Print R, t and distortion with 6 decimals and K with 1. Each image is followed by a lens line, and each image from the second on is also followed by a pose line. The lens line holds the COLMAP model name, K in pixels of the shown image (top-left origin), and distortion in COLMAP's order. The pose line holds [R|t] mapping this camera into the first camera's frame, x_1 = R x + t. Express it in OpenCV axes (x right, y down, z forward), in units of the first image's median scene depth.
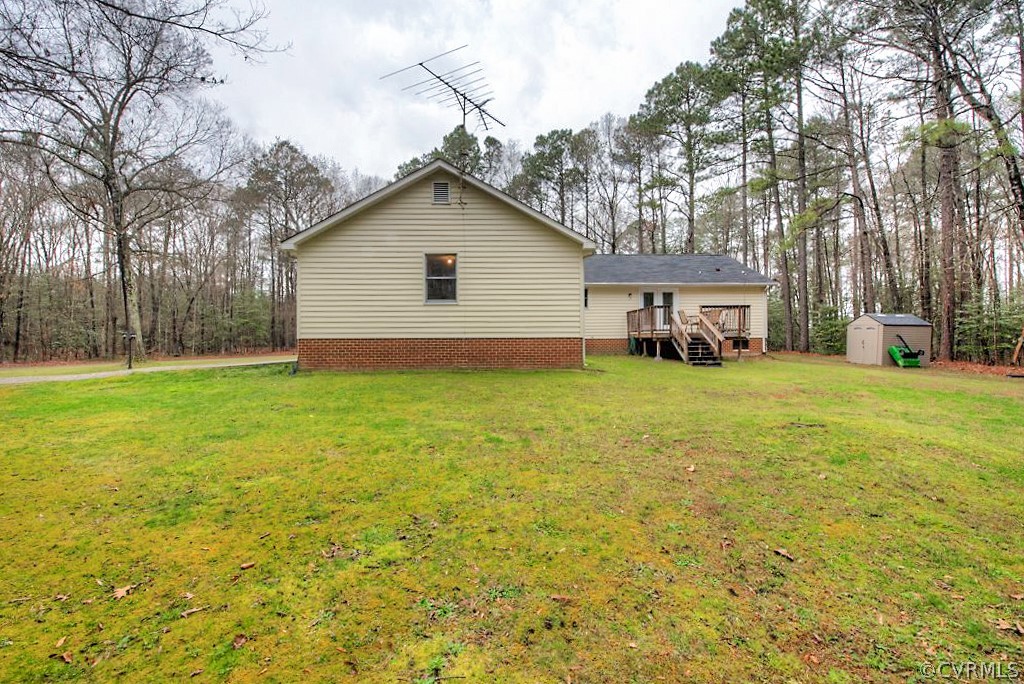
lens RADIAL K [[405.9, 0, 512.5], [0, 405.9, 340.1], [0, 0, 1]] dist [-0.010201, -0.000015]
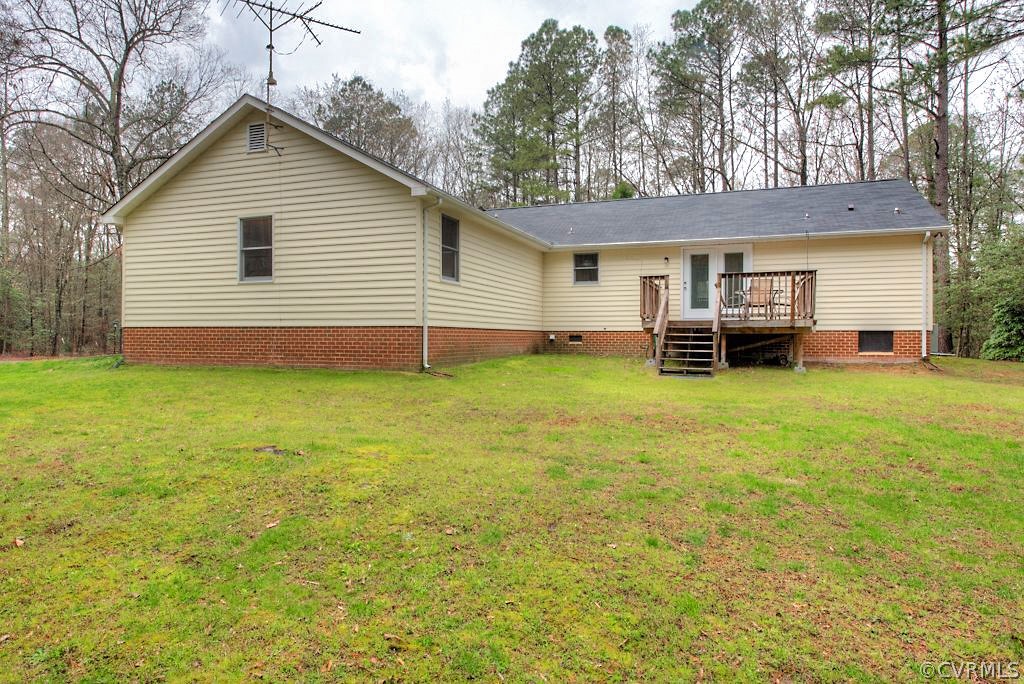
lens RADIAL K [[610.6, 0, 513.0], [0, 610.6, 340.7], [0, 0, 1]] dist [-0.008632, -0.001625]
pose [[0.934623, 0.006525, -0.355579, 0.498440], [-0.004973, 0.999974, 0.005279, 0.009475], [0.355604, -0.003166, 0.934631, 0.066324]]
